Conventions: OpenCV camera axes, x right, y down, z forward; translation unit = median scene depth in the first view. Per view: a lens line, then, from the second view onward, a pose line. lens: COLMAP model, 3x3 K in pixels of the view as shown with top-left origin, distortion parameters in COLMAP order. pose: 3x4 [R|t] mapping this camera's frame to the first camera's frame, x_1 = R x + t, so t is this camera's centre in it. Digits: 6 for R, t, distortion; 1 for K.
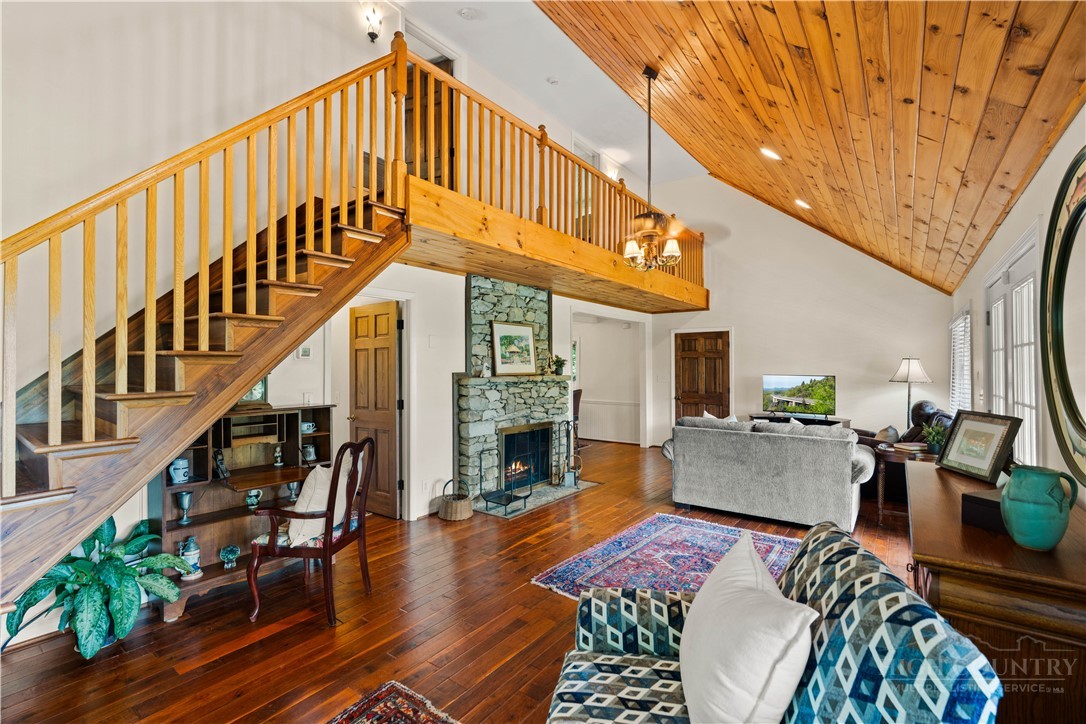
lens RADIAL K [[494.9, 0, 540.5], [0, 494.9, 364.4], [0, 0, 1]] dist [-0.006678, 0.003270]
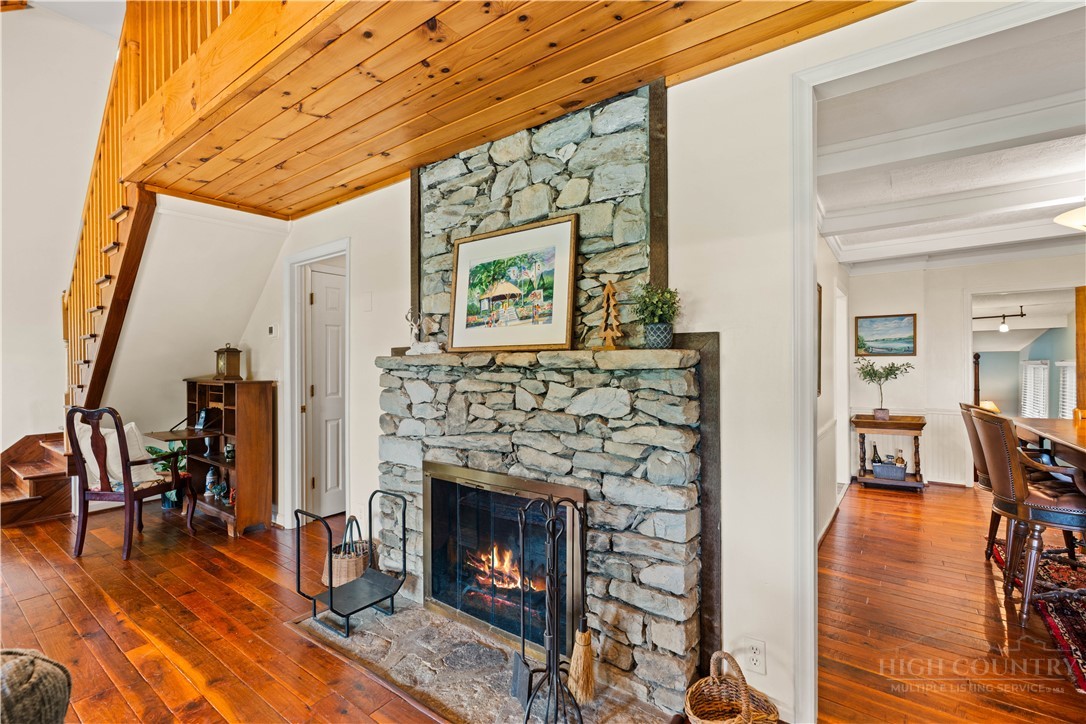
lens RADIAL K [[494.9, 0, 535.3], [0, 494.9, 368.6], [0, 0, 1]] dist [-0.006678, 0.003270]
pose [[-0.006032, 0.008172, -0.999948, 0.386518], [0.009354, 0.999923, 0.008115, 0.034738], [0.999938, -0.009305, -0.006108, 1.070468]]
